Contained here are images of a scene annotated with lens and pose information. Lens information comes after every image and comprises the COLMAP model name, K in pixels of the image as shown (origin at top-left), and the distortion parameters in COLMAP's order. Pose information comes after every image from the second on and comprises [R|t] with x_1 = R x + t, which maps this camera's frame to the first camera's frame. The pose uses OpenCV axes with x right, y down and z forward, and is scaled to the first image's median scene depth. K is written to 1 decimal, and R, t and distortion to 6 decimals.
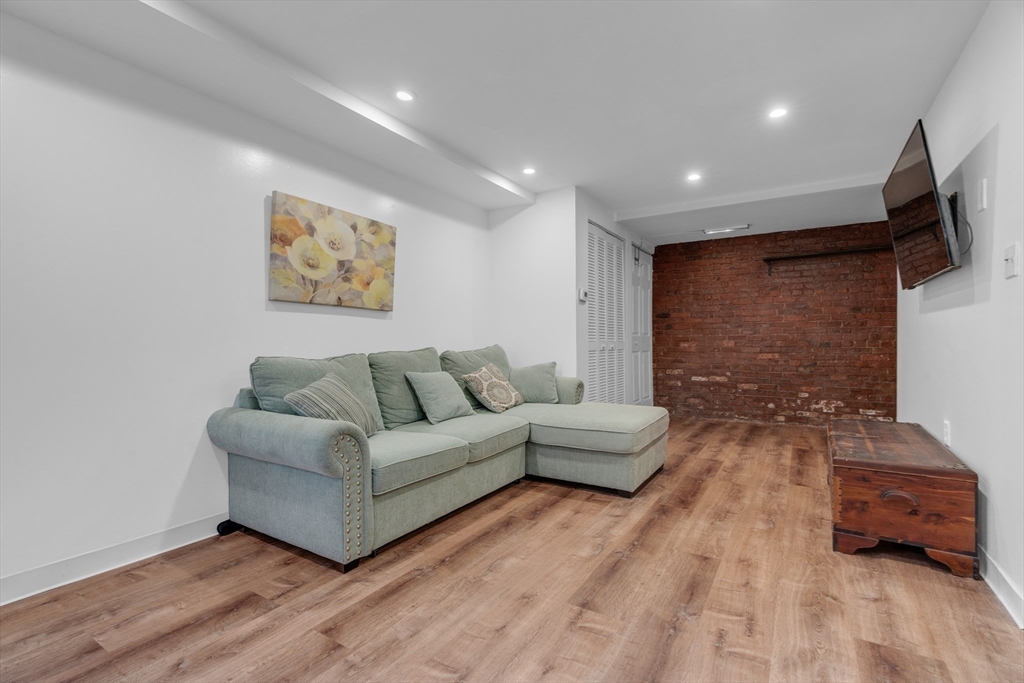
lens RADIAL K [[465.6, 0, 509.9], [0, 465.6, 340.9], [0, 0, 1]] dist [-0.007568, 0.004014]
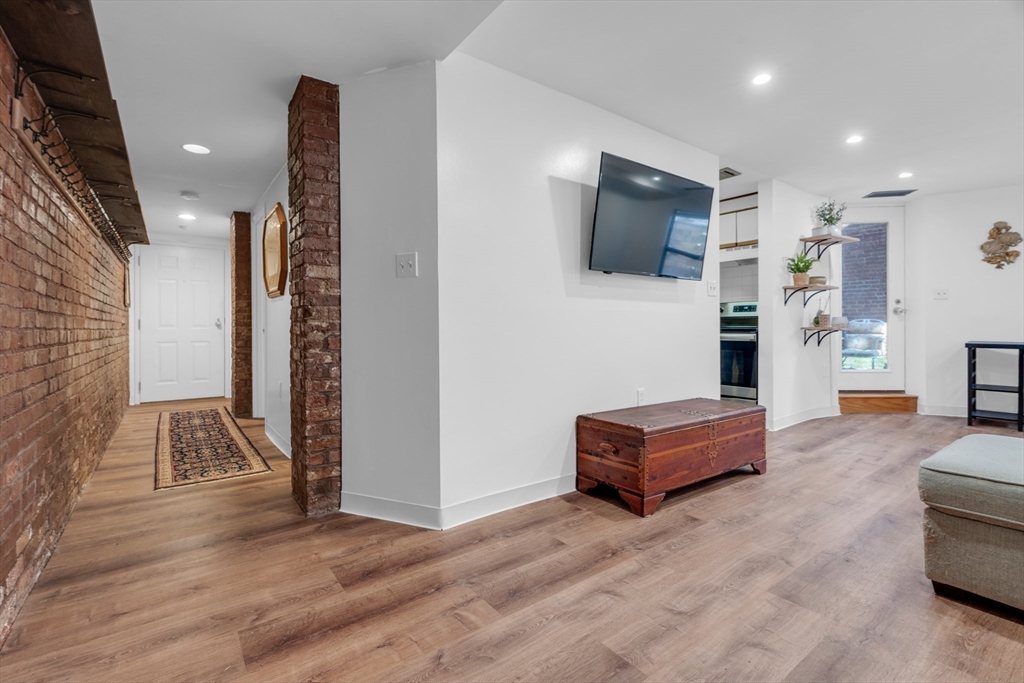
lens RADIAL K [[465.6, 0, 511.6], [0, 465.6, 326.9], [0, 0, 1]] dist [-0.007568, 0.004014]
pose [[-0.934927, 0.007769, 0.354754, 0.682342], [0.007823, 0.999969, -0.001281, 0.002267], [-0.354753, 0.001578, -0.934959, 1.938832]]
